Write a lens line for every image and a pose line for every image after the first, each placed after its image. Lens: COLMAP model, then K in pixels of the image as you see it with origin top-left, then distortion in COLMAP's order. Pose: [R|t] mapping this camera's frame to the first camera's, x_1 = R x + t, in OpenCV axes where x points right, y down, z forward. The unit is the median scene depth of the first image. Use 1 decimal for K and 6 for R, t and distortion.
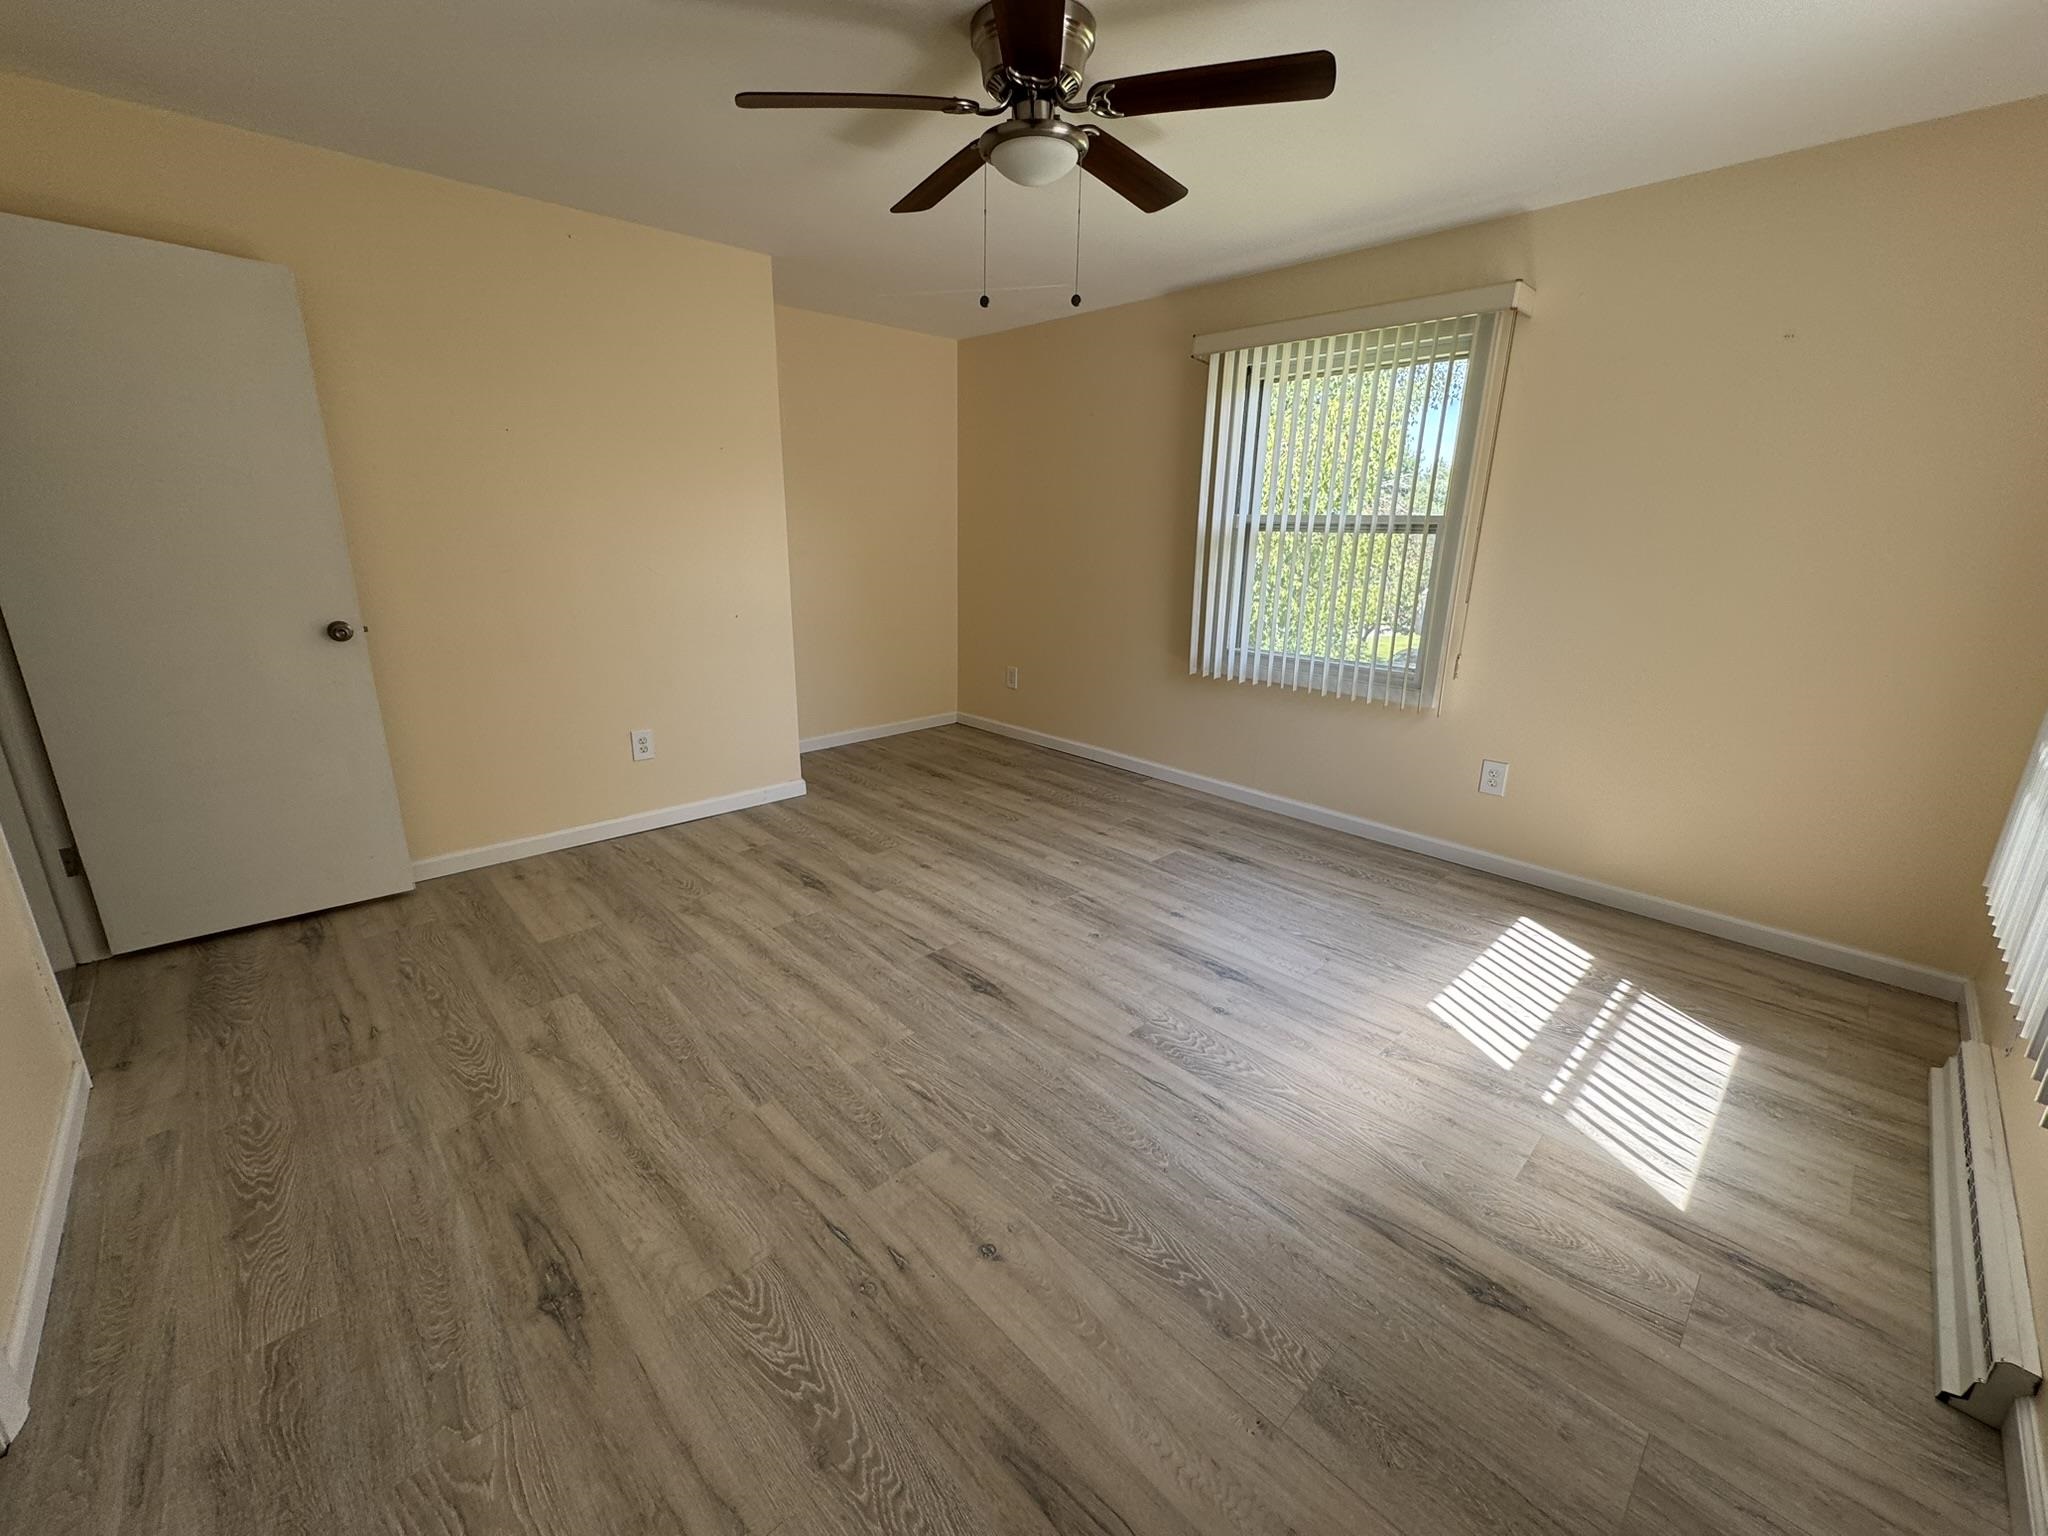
lens RADIAL K [[817.0, 0, 1024.0], [0, 817.0, 768.0], [0, 0, 1]] dist [-0.002773, 0.000124]
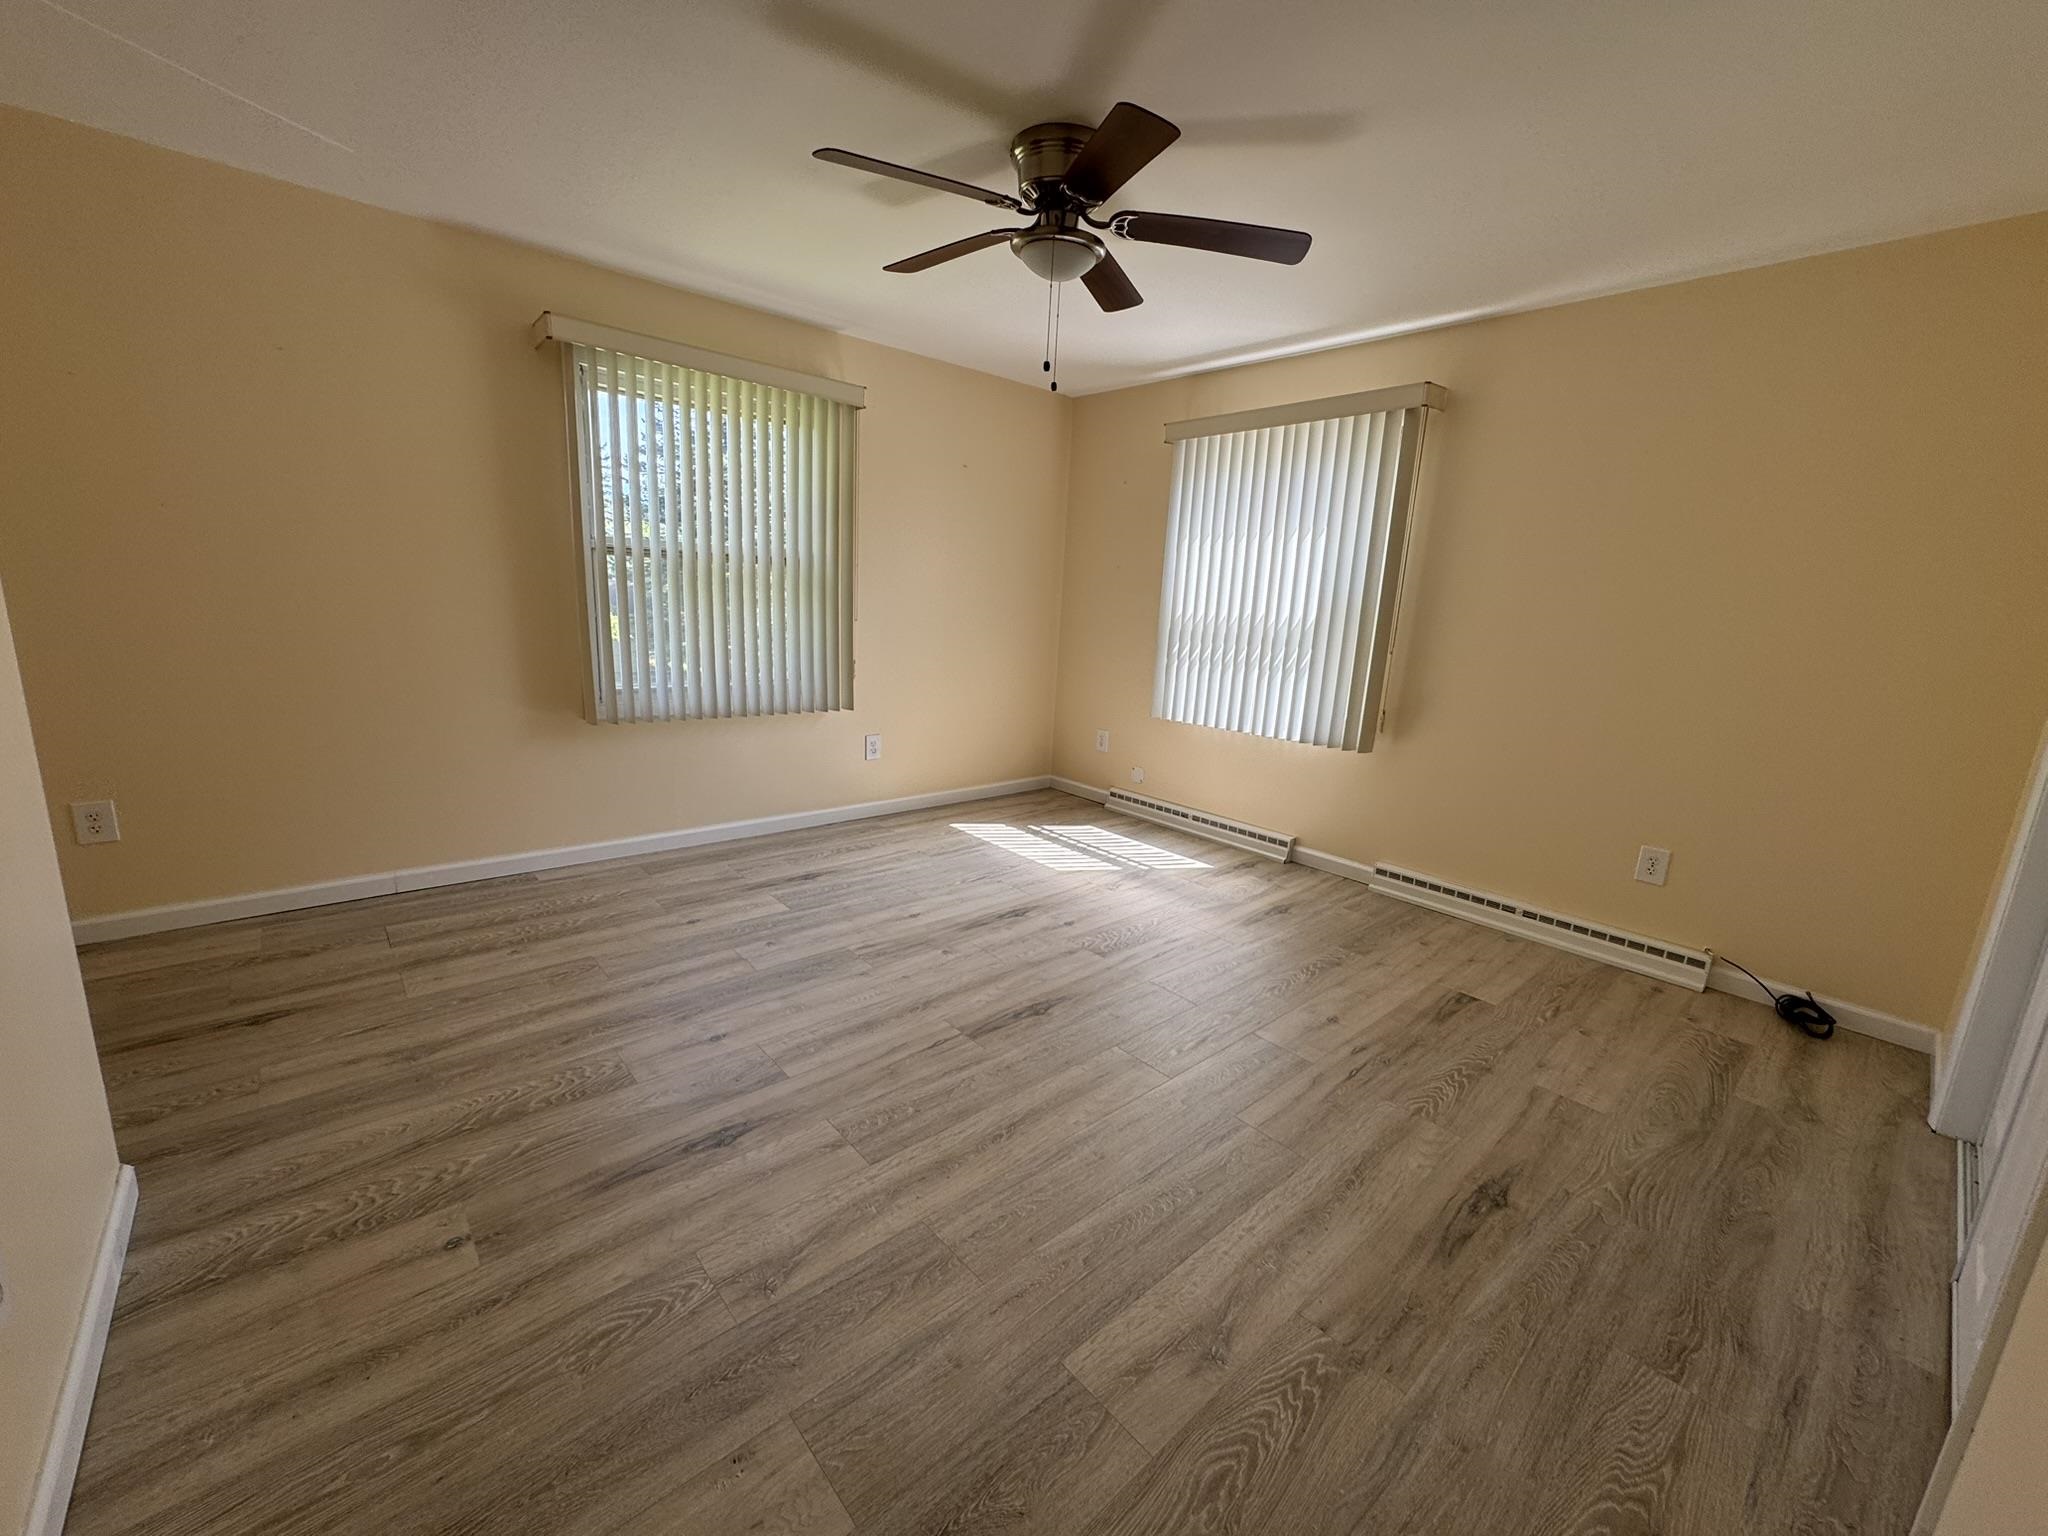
lens RADIAL K [[817.0, 0, 1024.0], [0, 817.0, 768.0], [0, 0, 1]] dist [-0.002773, 0.000124]
pose [[0.036266, -0.230200, 0.972467, -0.970448], [0.230687, 0.948754, 0.215984, -0.247644], [-0.972352, 0.216503, 0.087511, 0.839698]]
